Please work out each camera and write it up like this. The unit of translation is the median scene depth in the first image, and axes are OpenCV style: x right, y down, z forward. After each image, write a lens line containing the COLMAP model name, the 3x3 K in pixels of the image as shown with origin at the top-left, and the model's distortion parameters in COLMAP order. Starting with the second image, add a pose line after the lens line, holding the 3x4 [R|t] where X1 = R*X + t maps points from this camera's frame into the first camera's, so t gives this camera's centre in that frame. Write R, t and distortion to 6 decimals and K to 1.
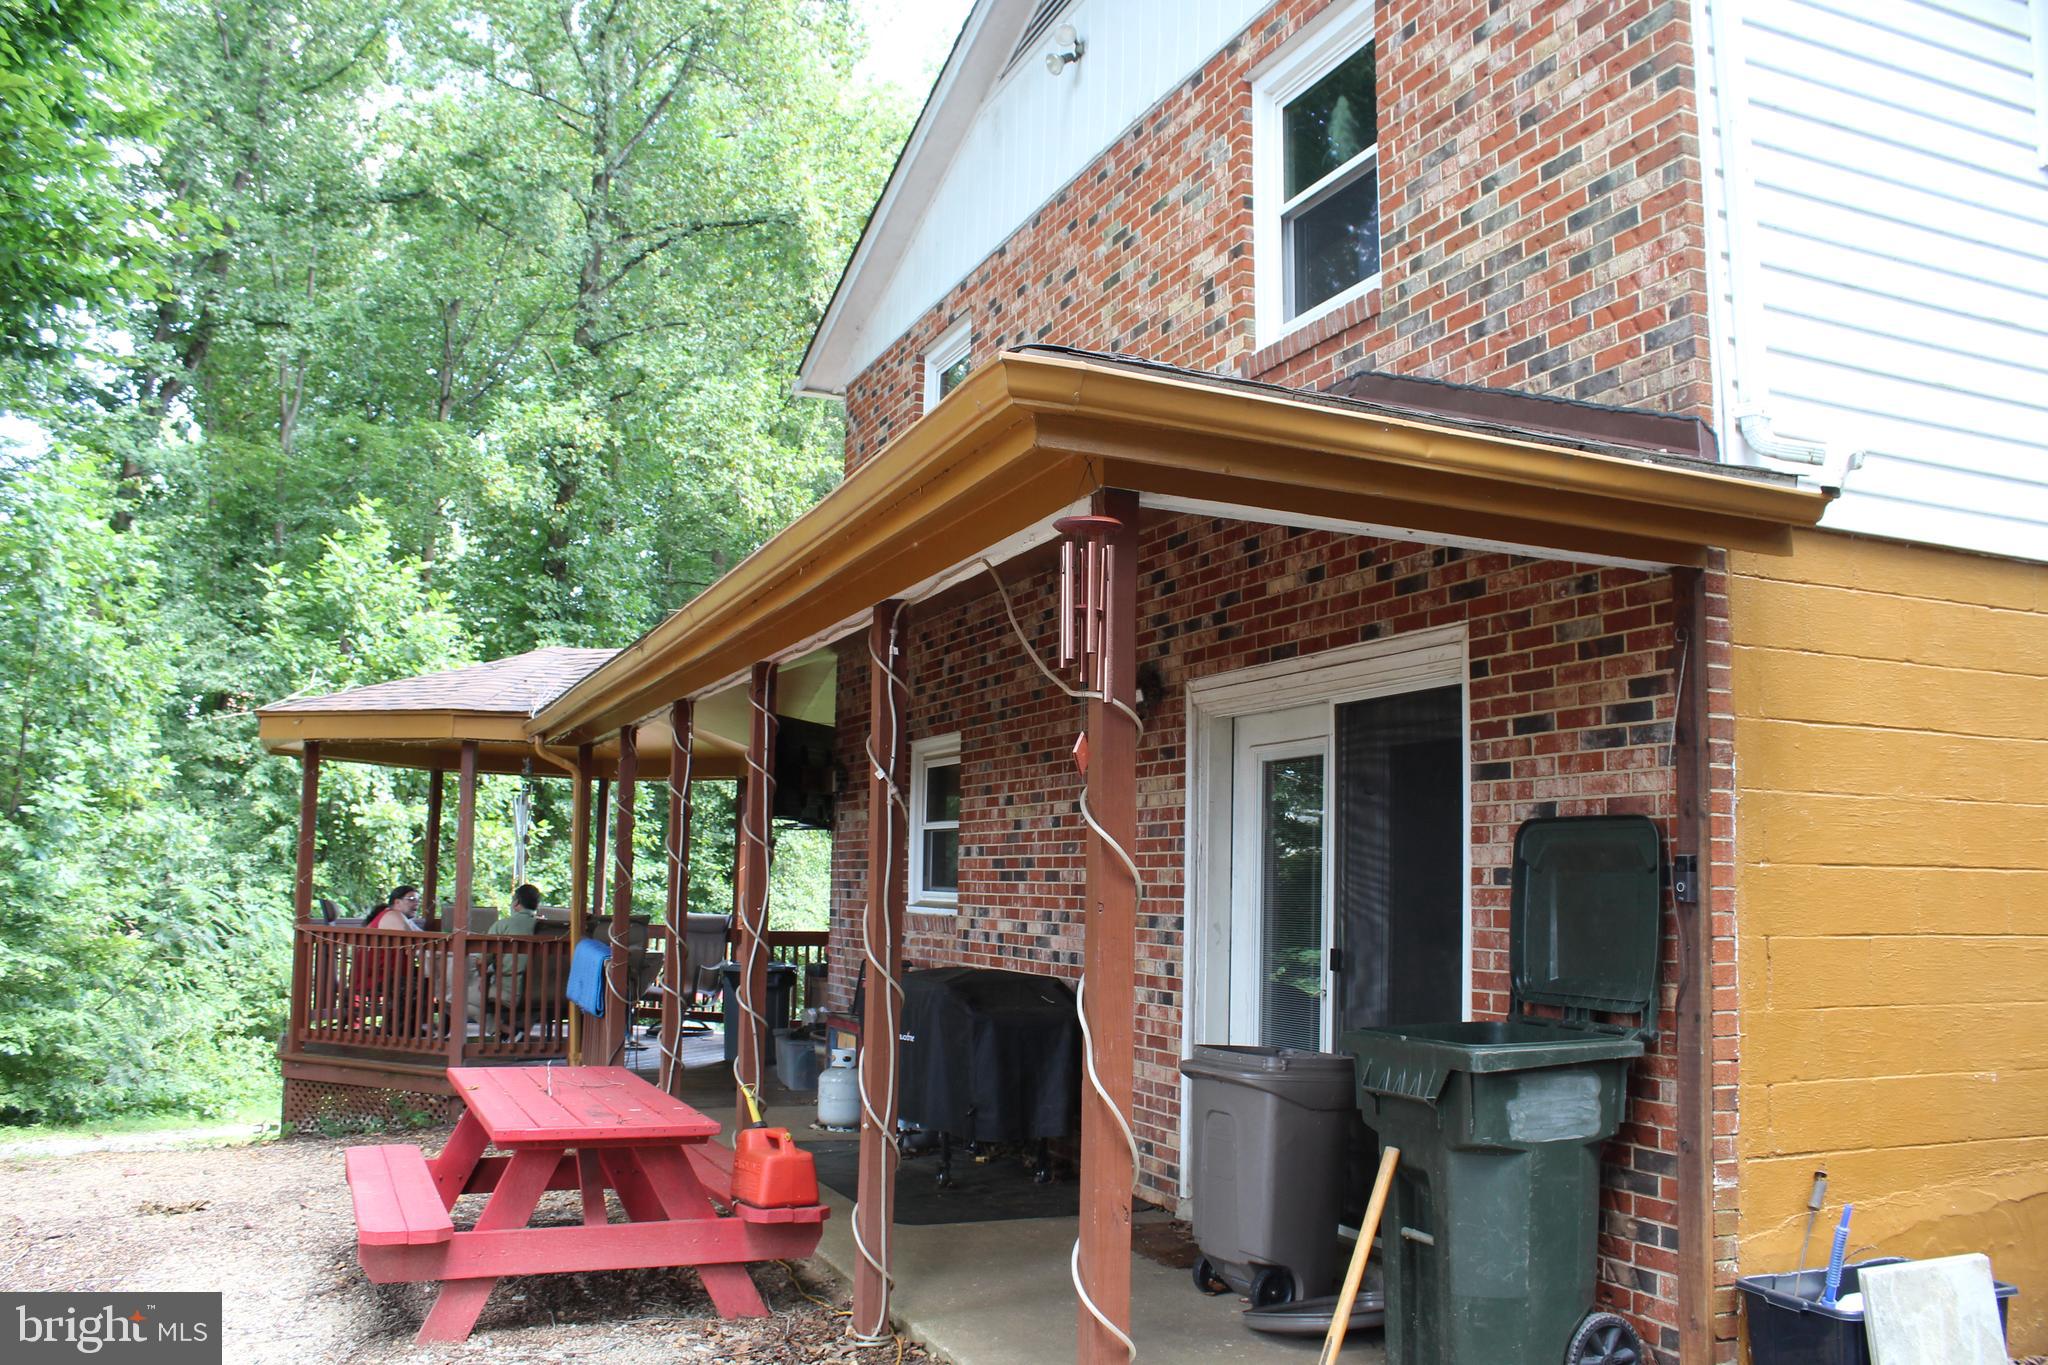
lens RADIAL K [[1712.9, 0, 1028.9], [0, 1712.9, 667.8], [0, 0, 1]] dist [-0.164871, 0.153415]
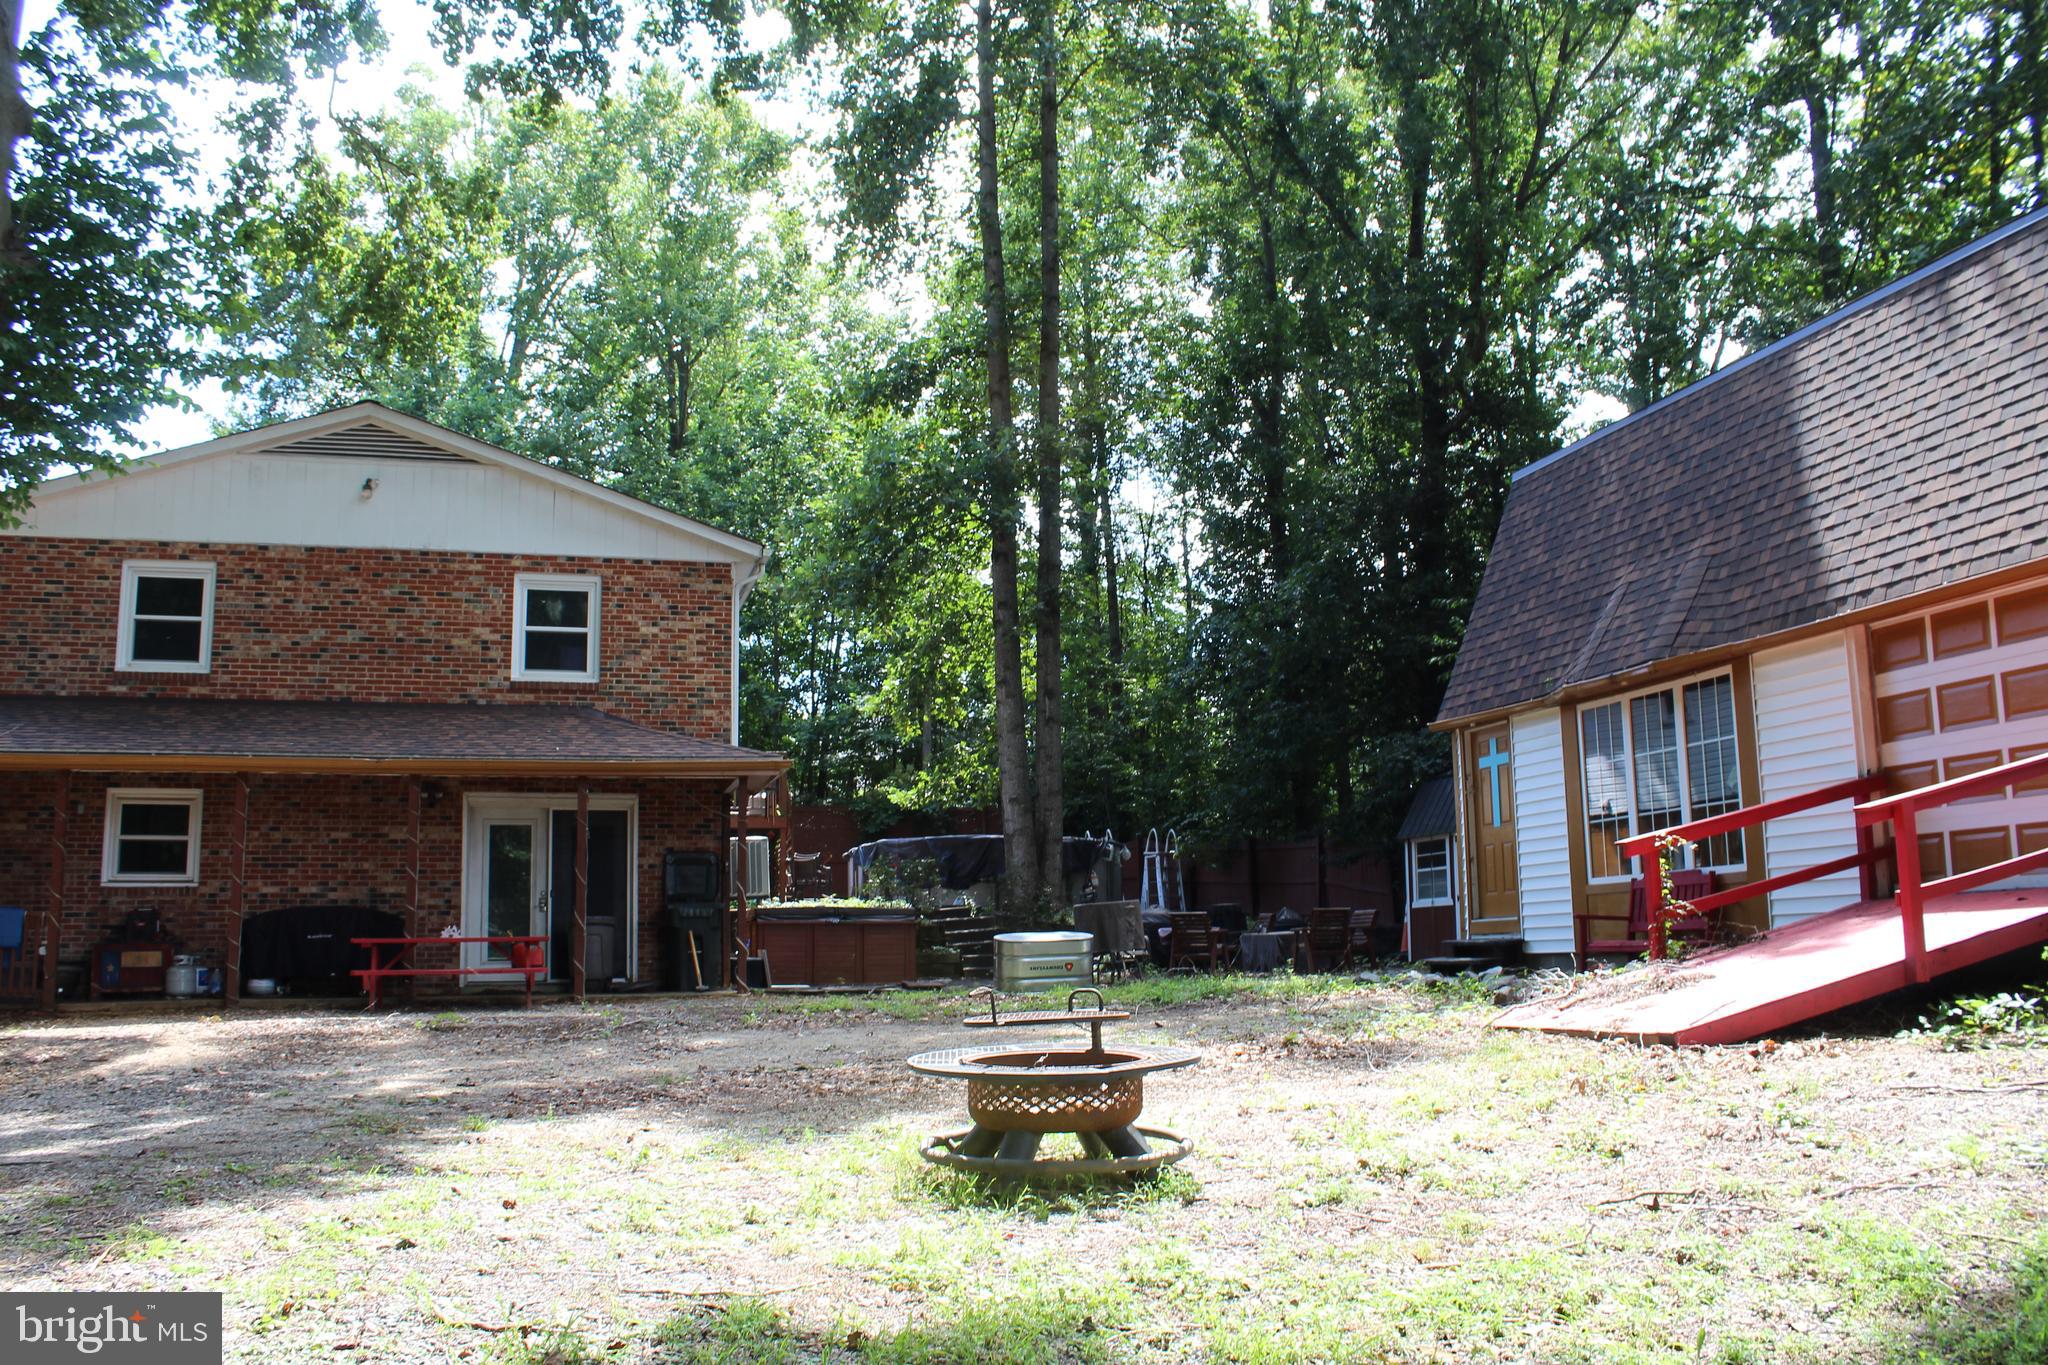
lens RADIAL K [[1752.8, 0, 1013.6], [0, 1752.8, 678.3], [0, 0, 1]] dist [-0.176968, 0.169943]
pose [[0.115197, 0.122587, 0.985750, -2.896054], [-0.106872, 0.988125, -0.110393, 0.044147], [-0.987577, -0.092632, 0.126930, -0.183260]]
